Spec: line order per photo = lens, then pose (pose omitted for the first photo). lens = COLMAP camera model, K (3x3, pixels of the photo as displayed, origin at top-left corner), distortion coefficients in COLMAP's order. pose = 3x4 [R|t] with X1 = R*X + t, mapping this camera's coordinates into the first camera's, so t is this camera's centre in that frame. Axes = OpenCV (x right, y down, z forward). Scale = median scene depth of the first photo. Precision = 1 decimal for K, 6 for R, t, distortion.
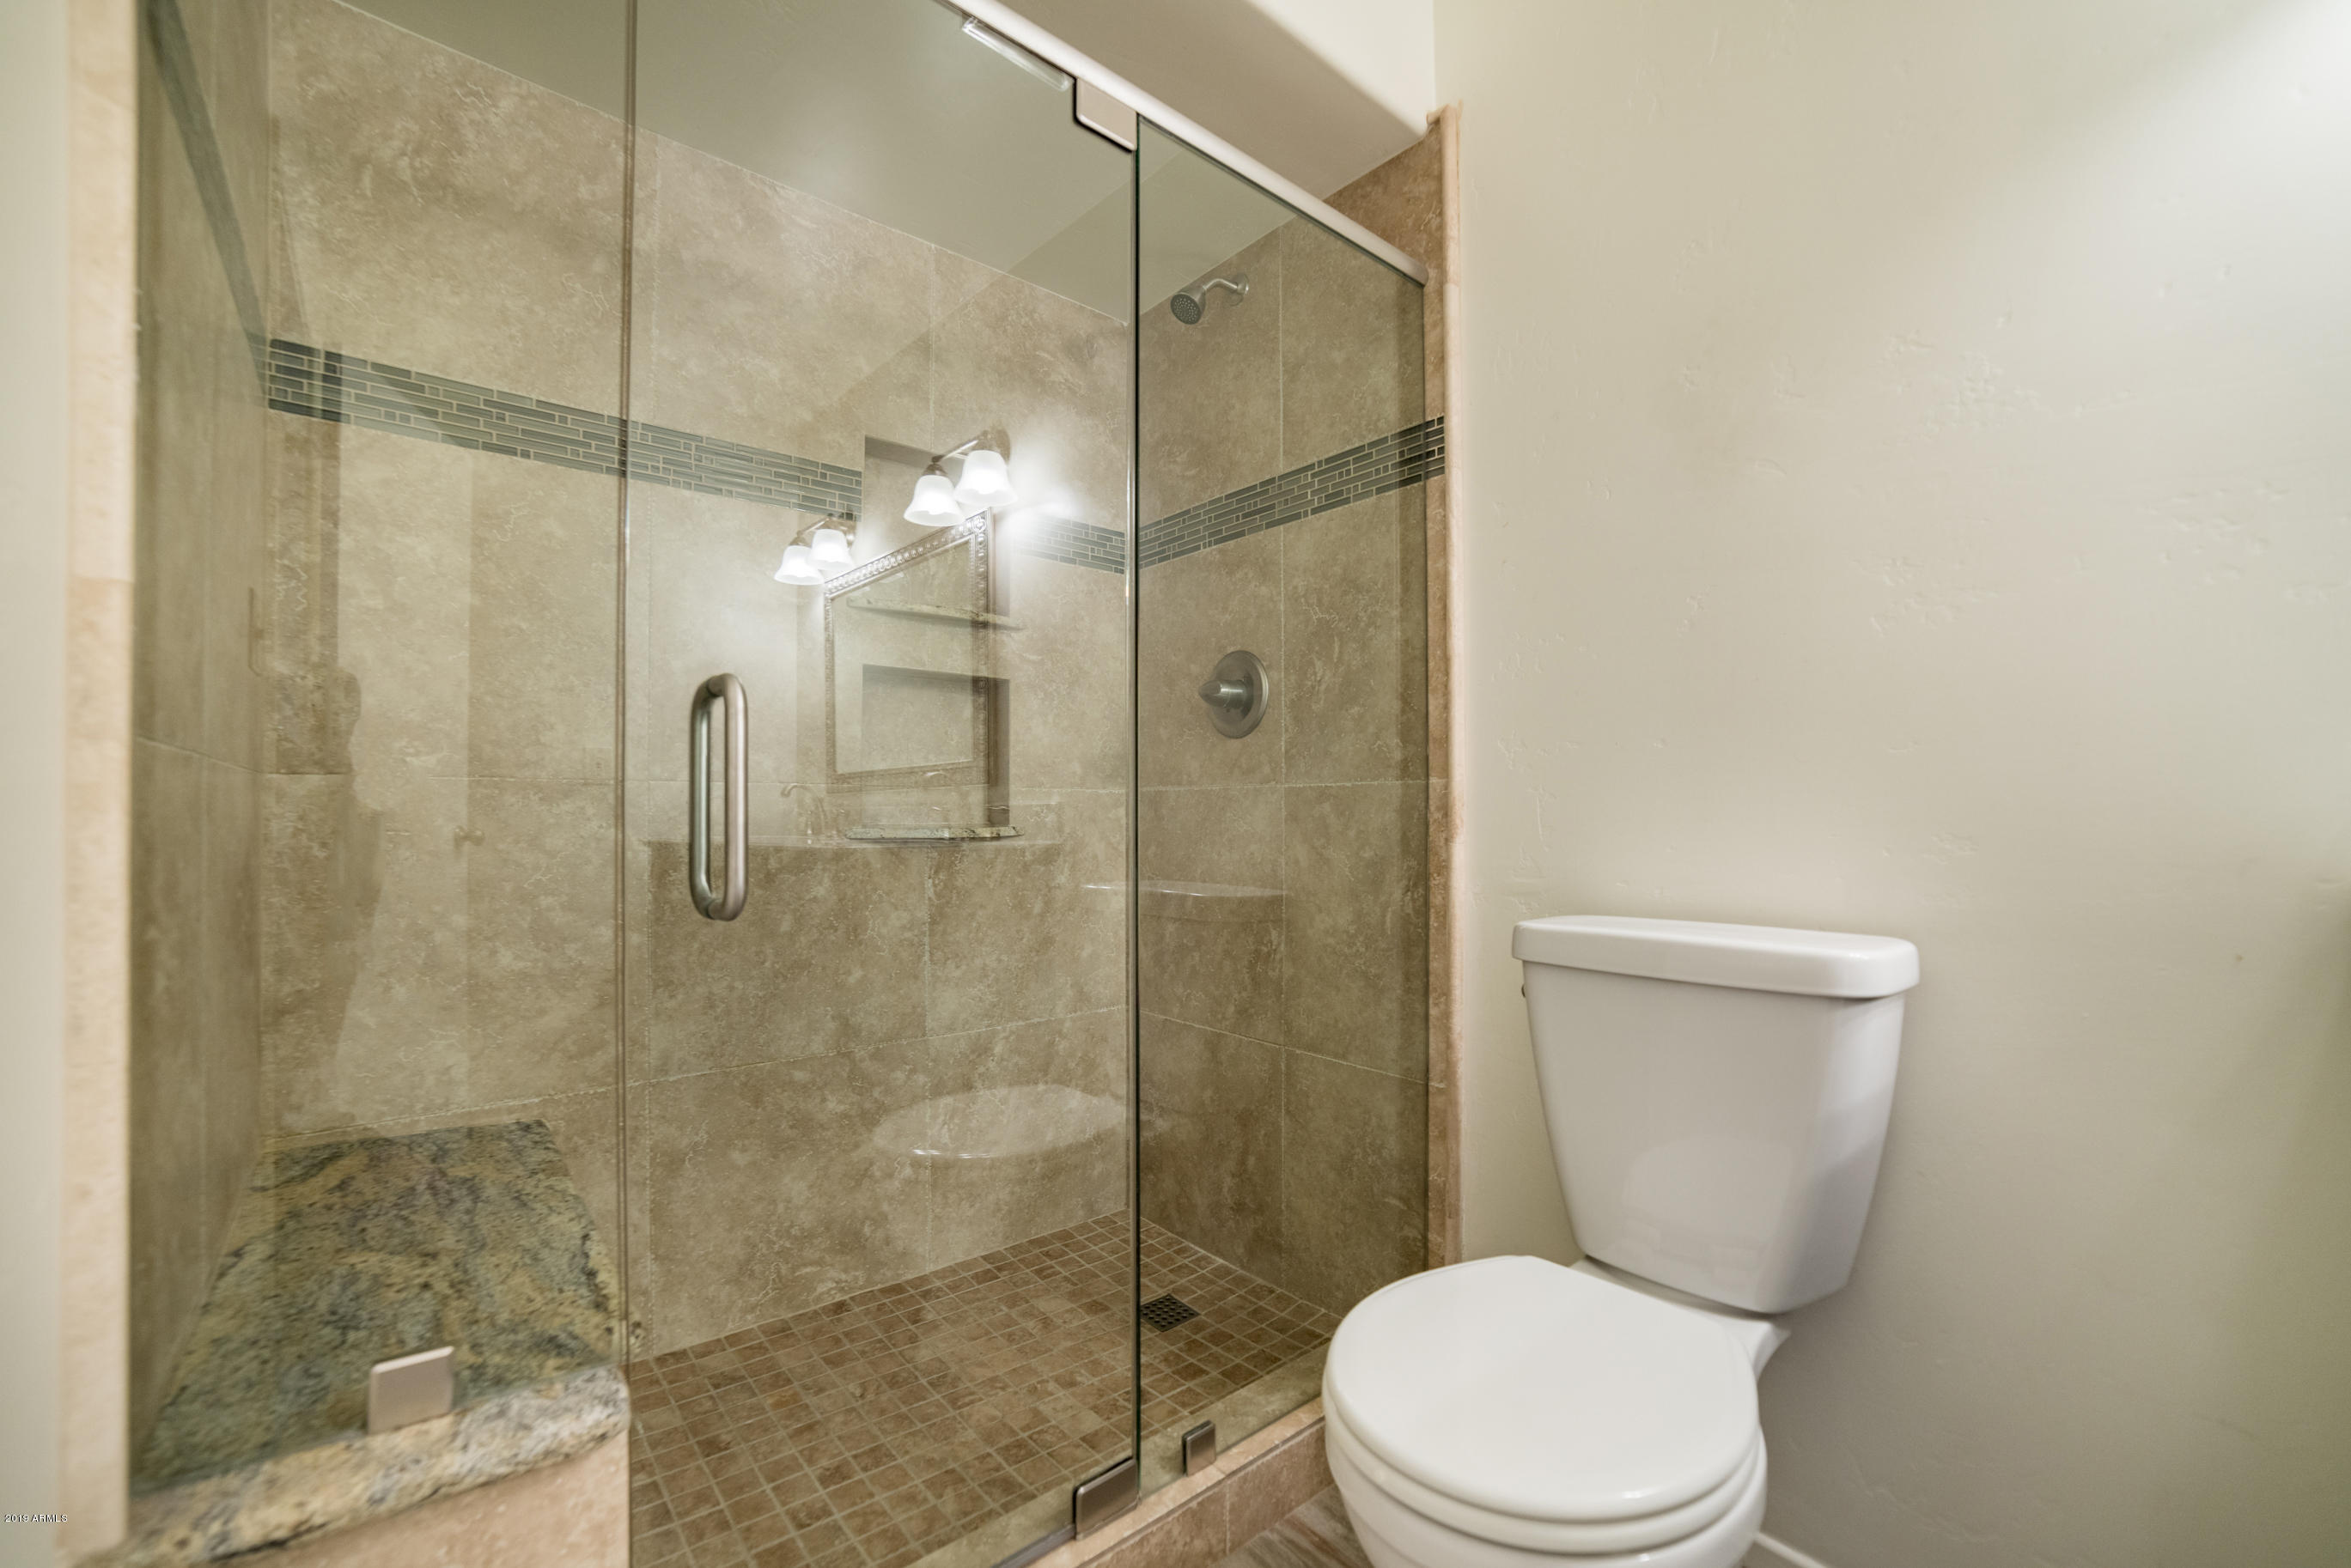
lens RADIAL K [[916.4, 0, 1175.1], [0, 916.4, 796.9], [0, 0, 1]] dist [-0.000130, -0.000022]
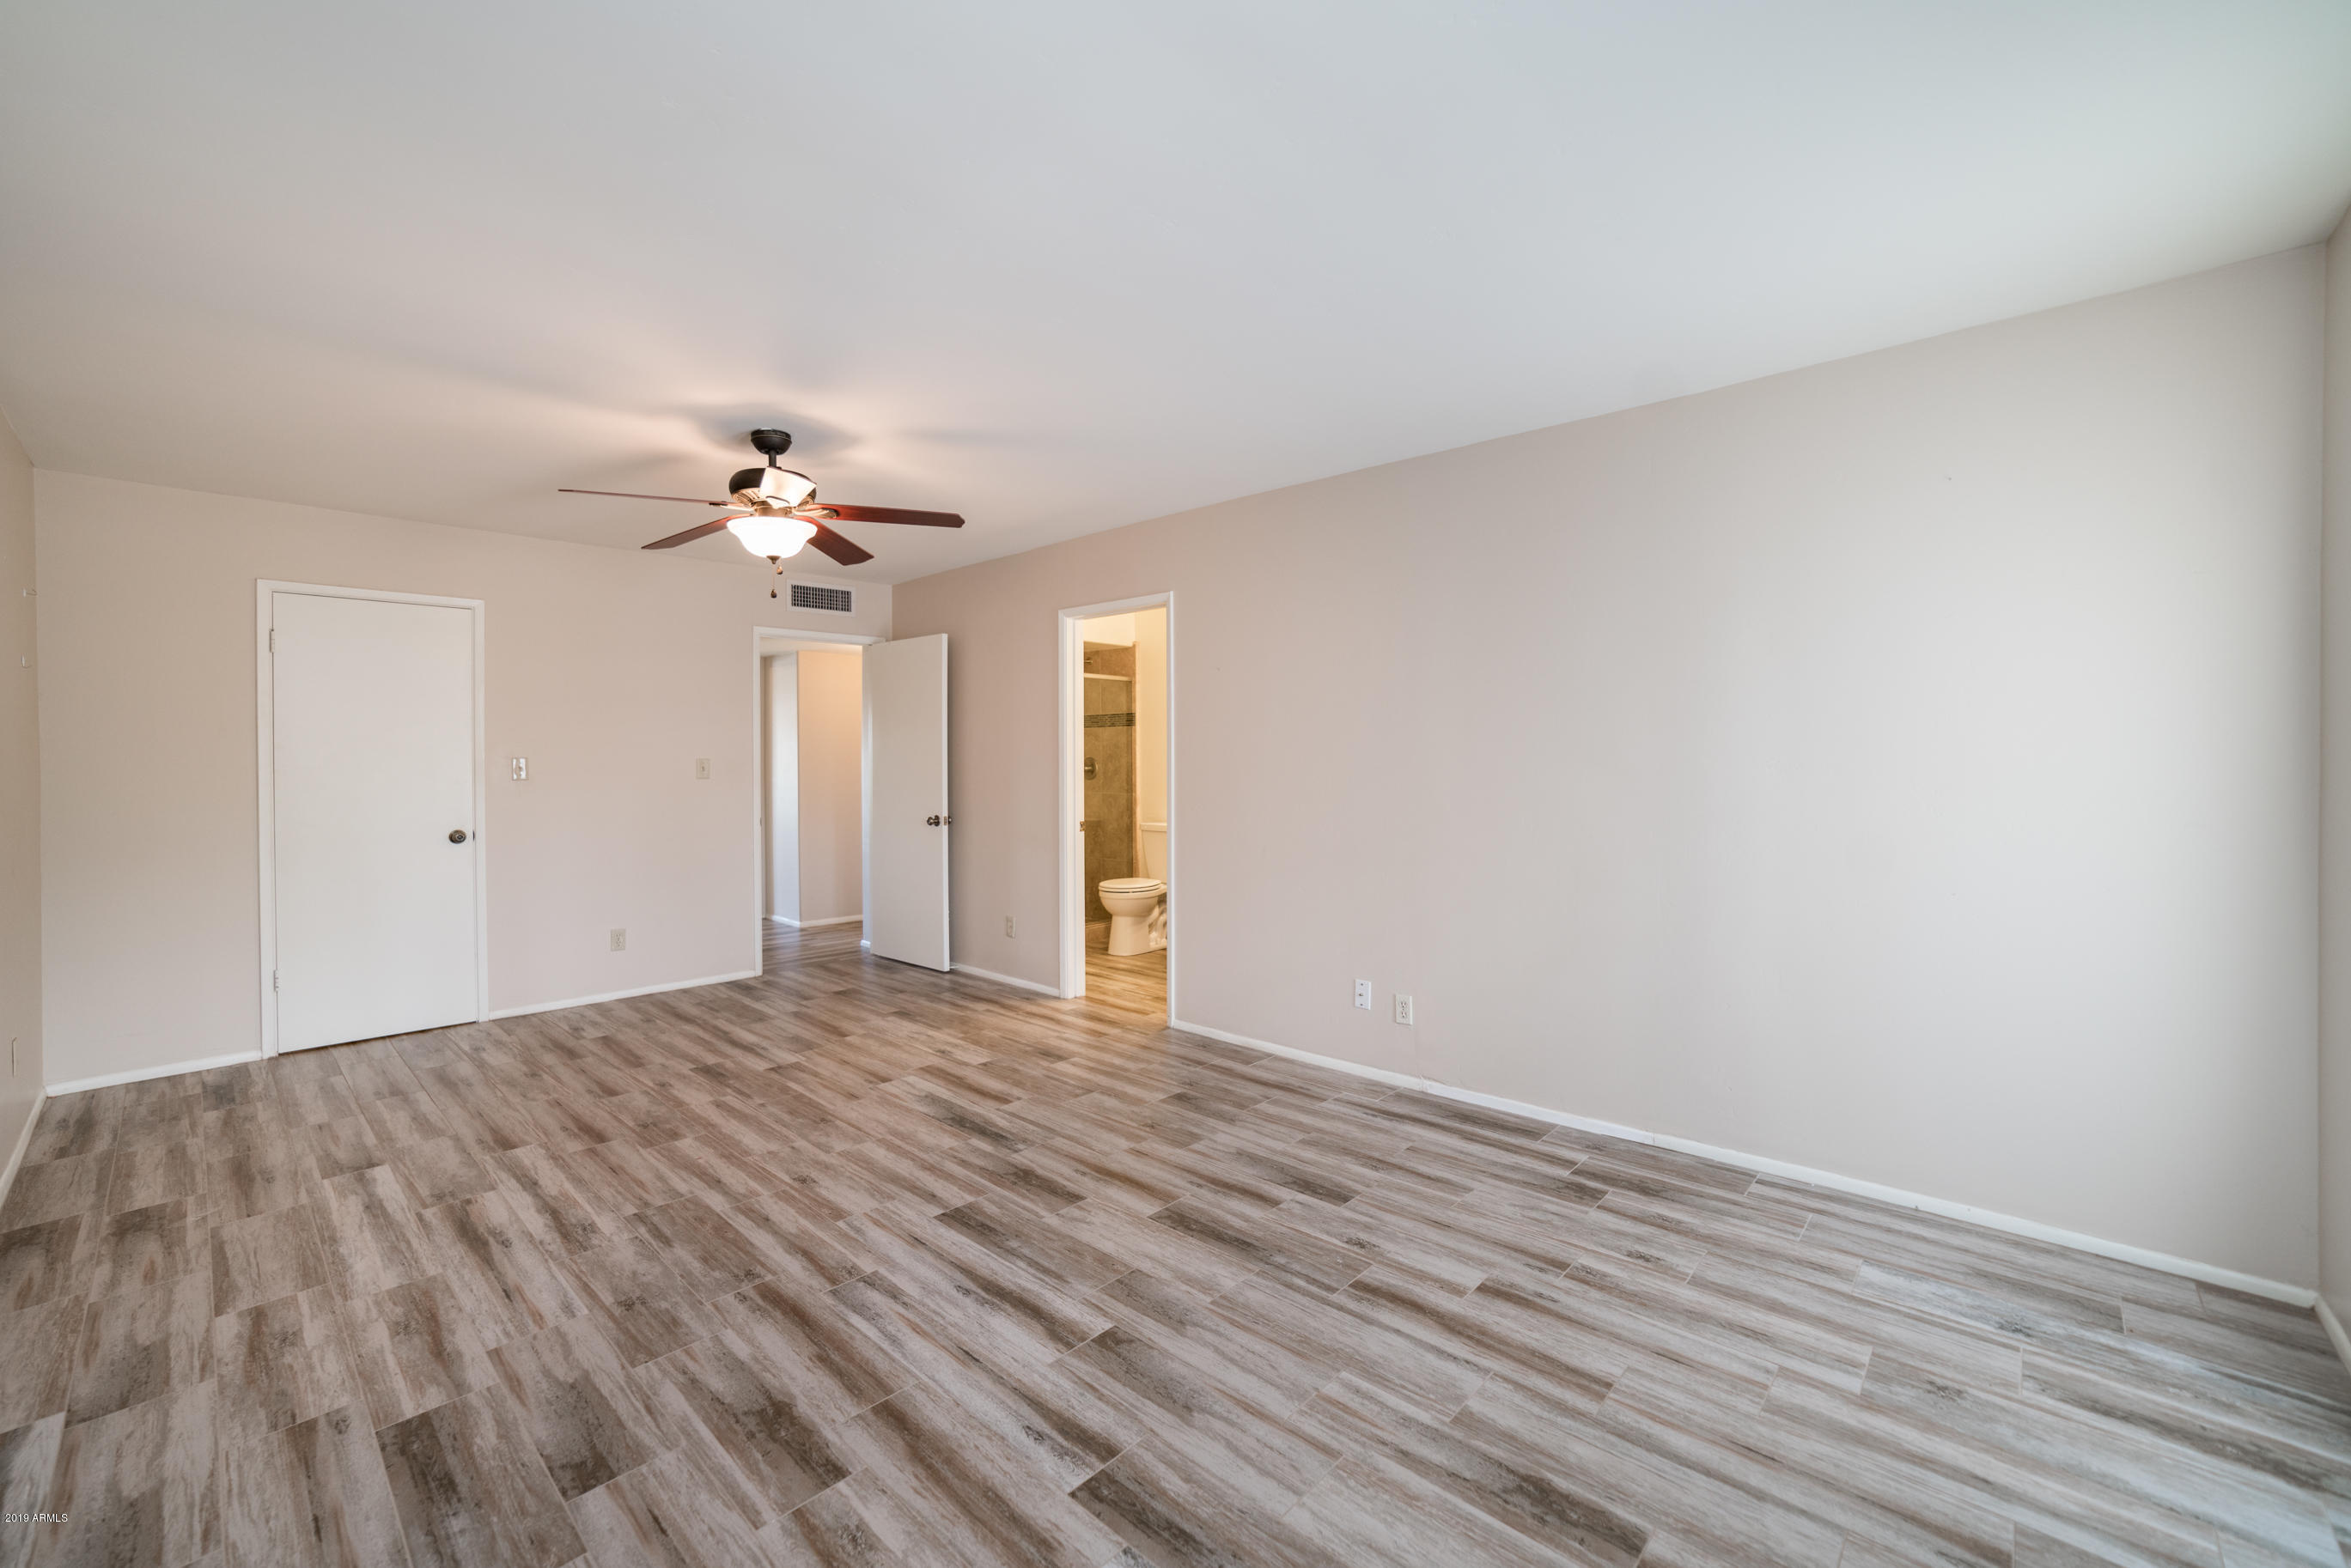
lens RADIAL K [[916.4, 0, 1174.7], [0, 916.4, 781.7], [0, 0, 1]] dist [-0.000130, -0.000022]
pose [[0.991284, -0.003794, 0.131686, -0.102866], [0.001715, 0.999872, 0.015896, -0.138699], [-0.131730, -0.015532, 0.991164, -3.334857]]
